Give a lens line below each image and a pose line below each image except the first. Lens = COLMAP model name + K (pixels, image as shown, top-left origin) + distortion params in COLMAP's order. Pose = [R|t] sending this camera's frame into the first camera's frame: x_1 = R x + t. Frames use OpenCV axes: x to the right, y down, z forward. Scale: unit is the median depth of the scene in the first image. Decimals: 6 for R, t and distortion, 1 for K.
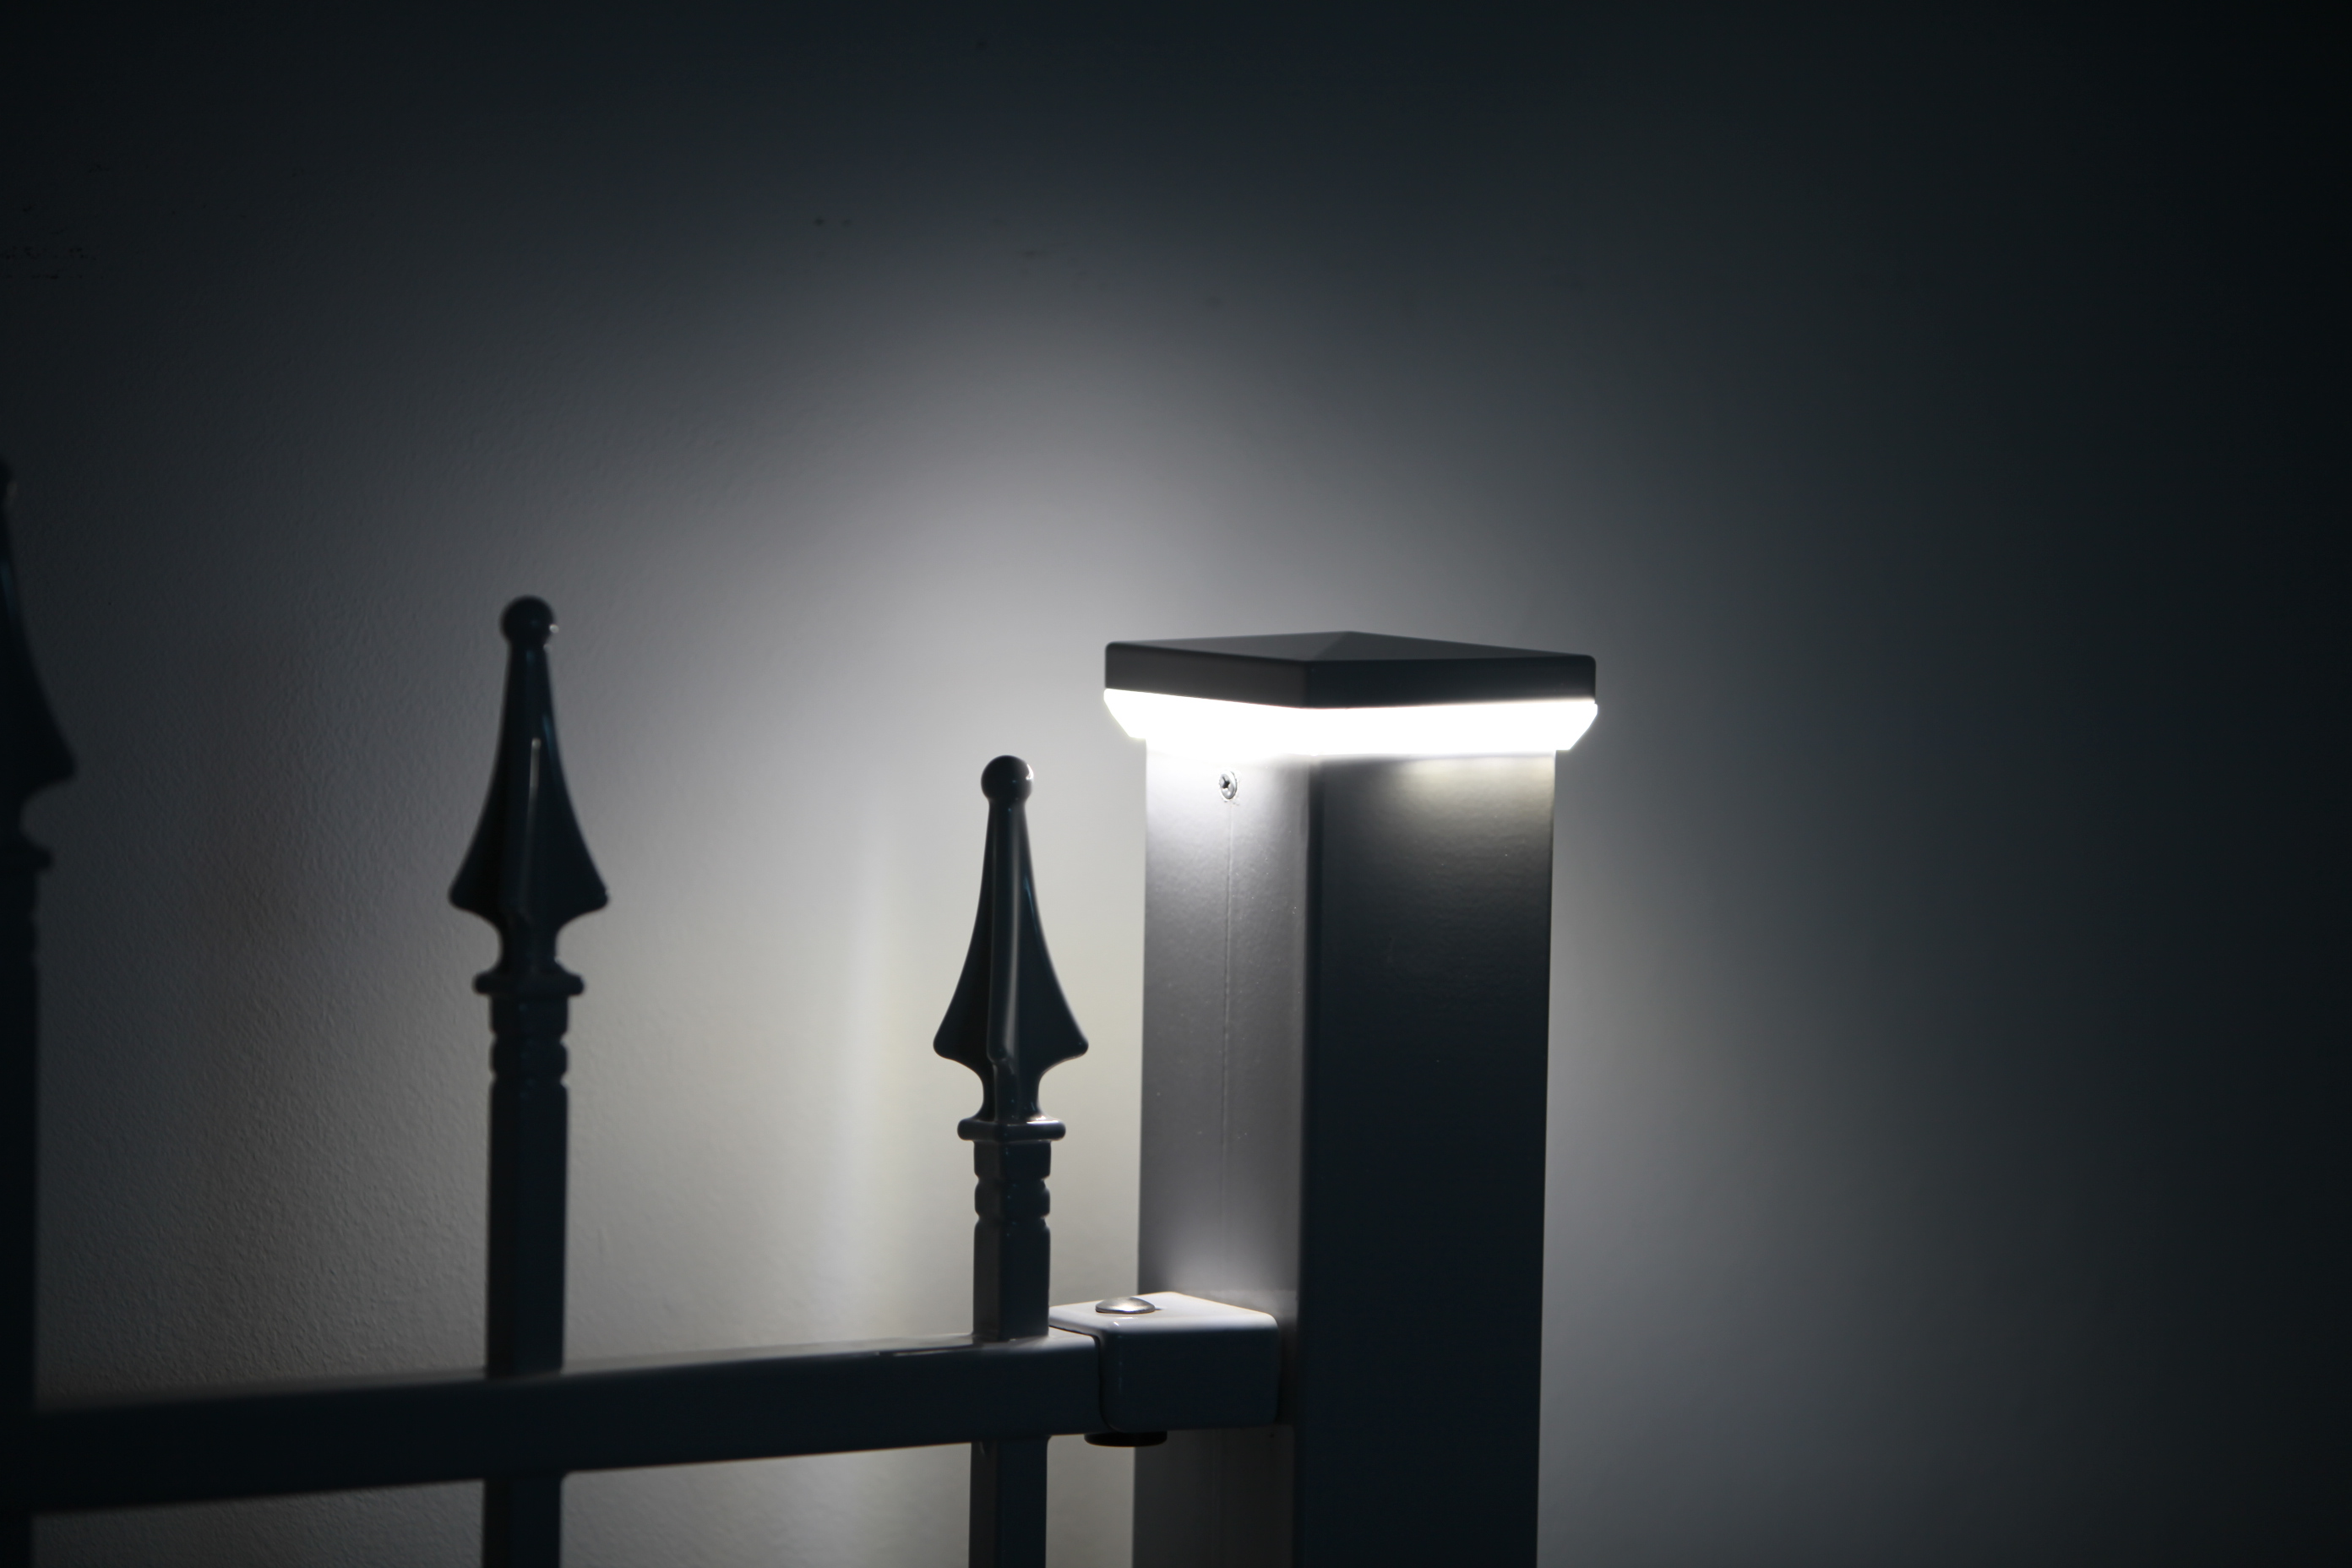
lens RADIAL K [[8746.0, 0, 1175.6], [0, 8746.0, 754.7], [0, 0, 1]] dist [0.151210, 1.462532]
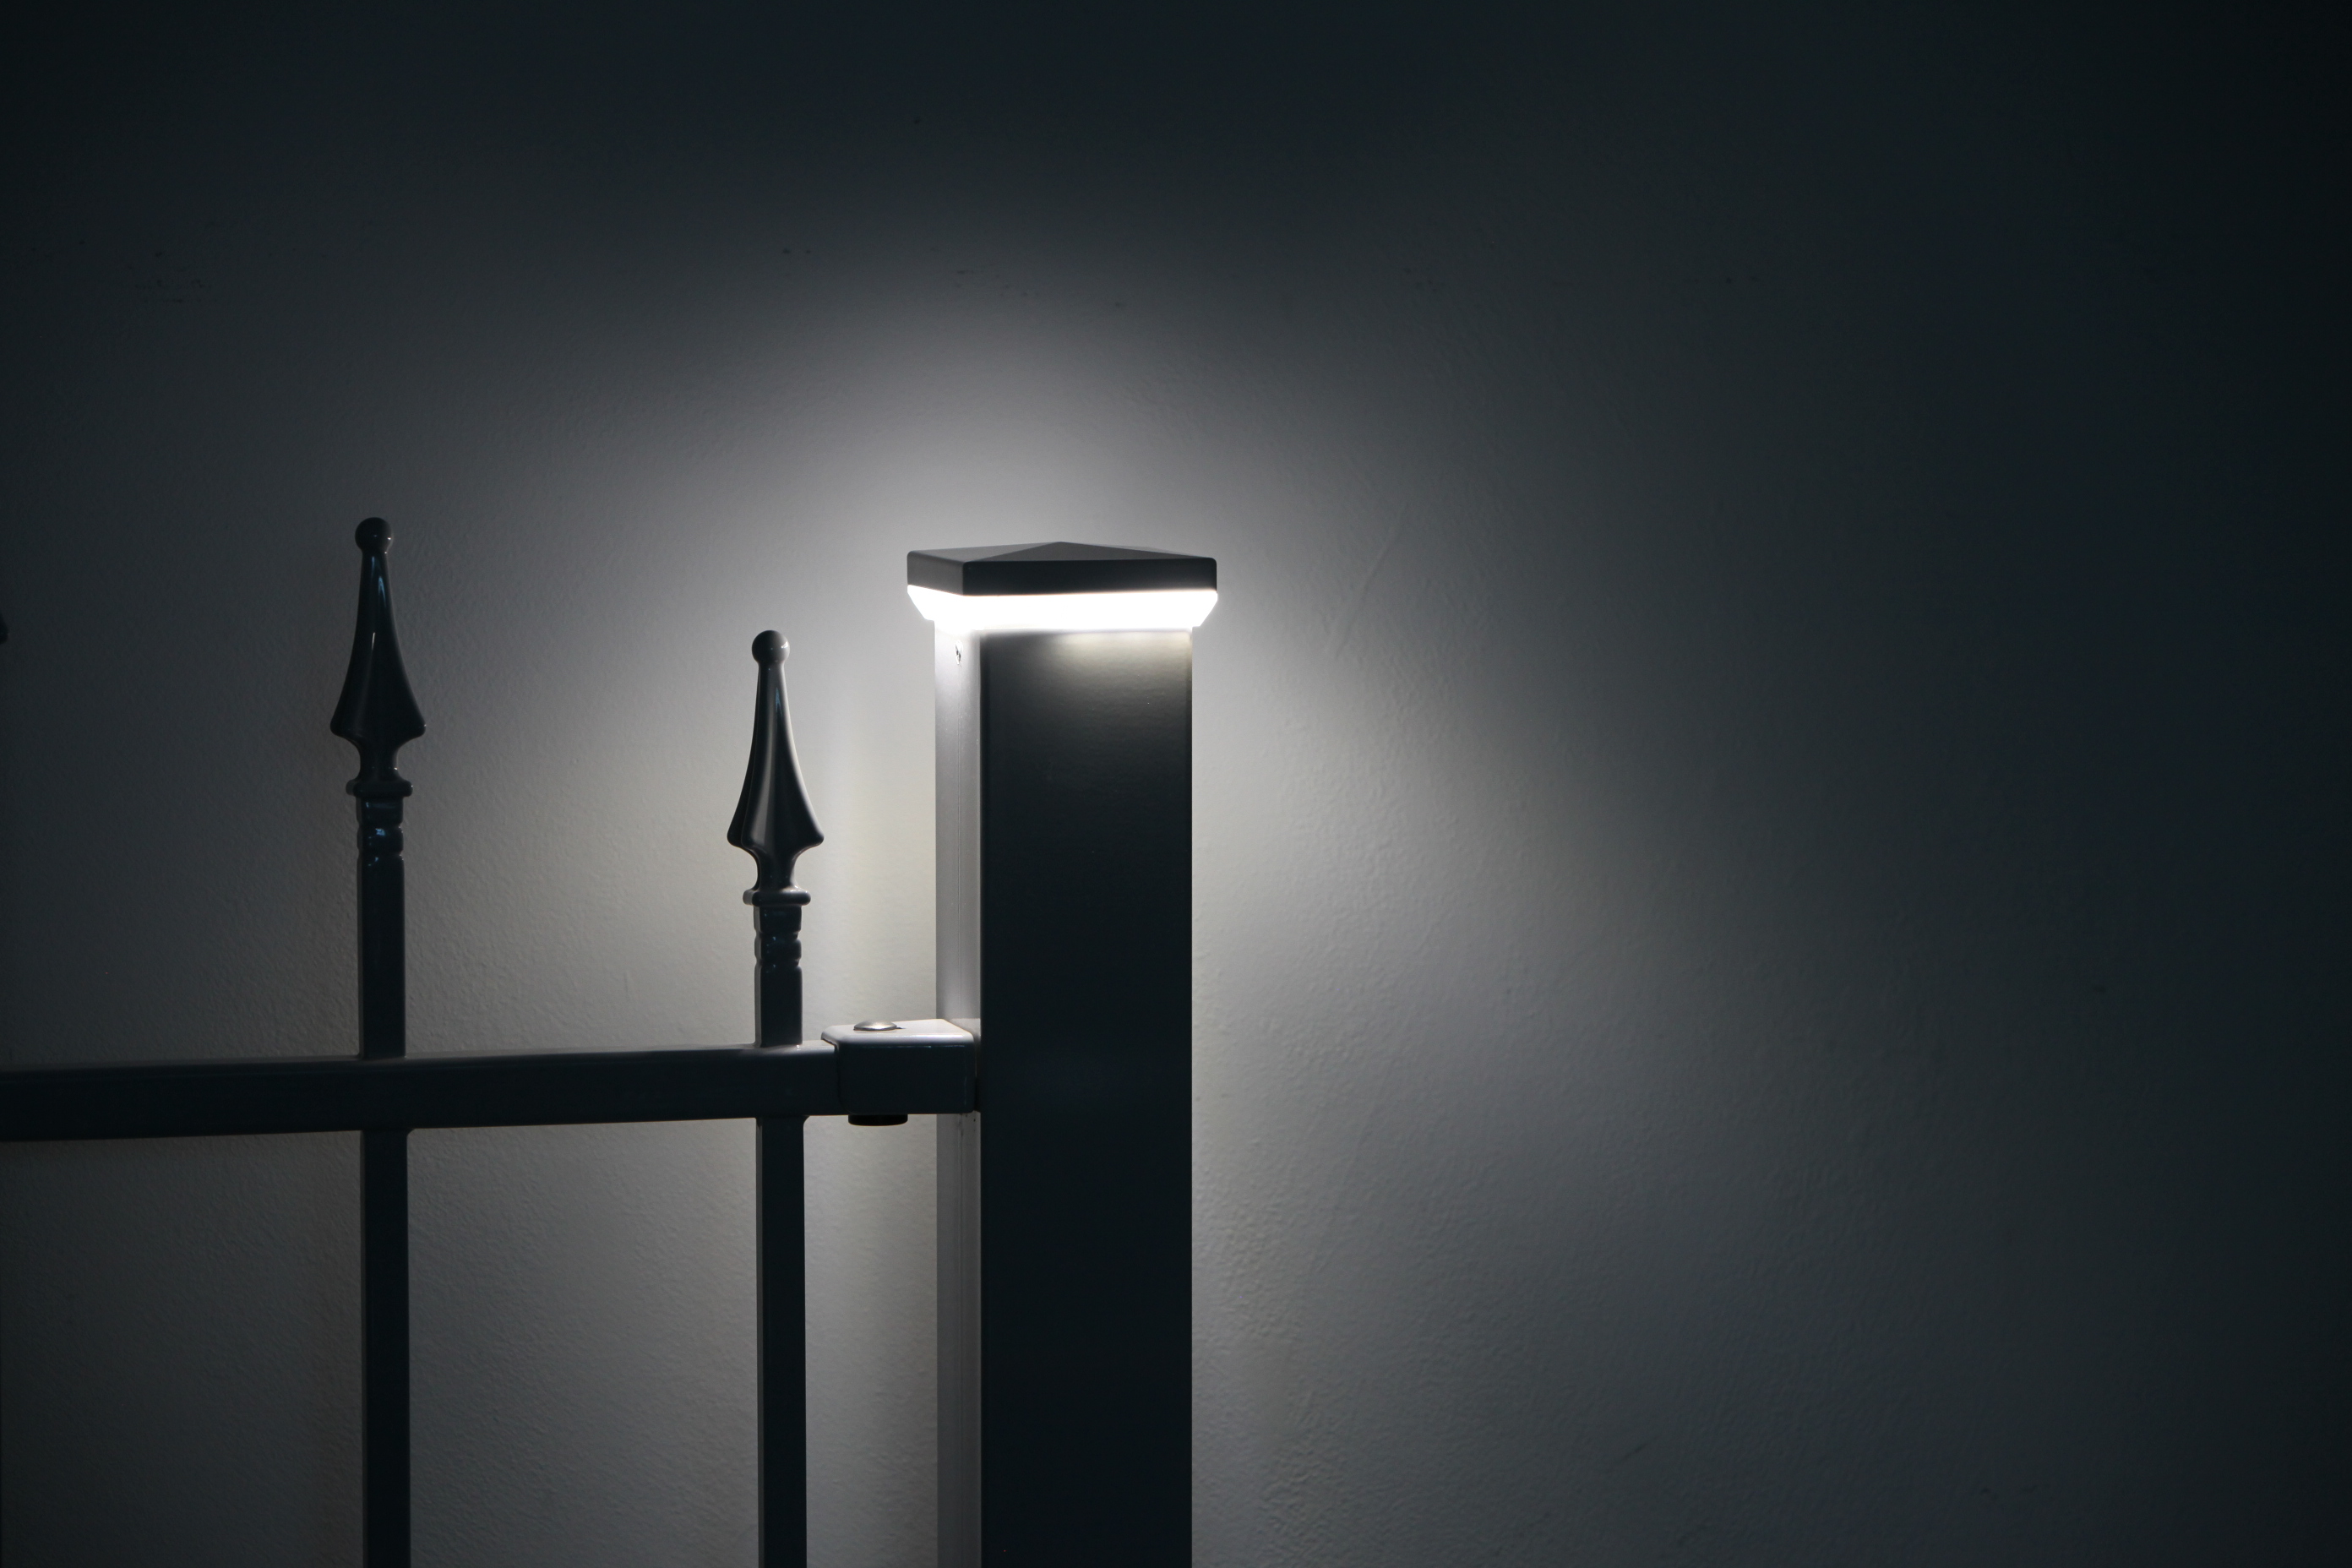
lens RADIAL K [[8000.0, 0, 1086.3], [0, 8000.0, 781.3], [0, 0, 1]] dist [0.221516, 1.886129]
pose [[0.935561, 0.003596, -0.353148, 0.472489], [-0.001249, 0.999976, 0.006874, 0.015110], [0.353164, -0.005990, 0.935542, -0.179341]]
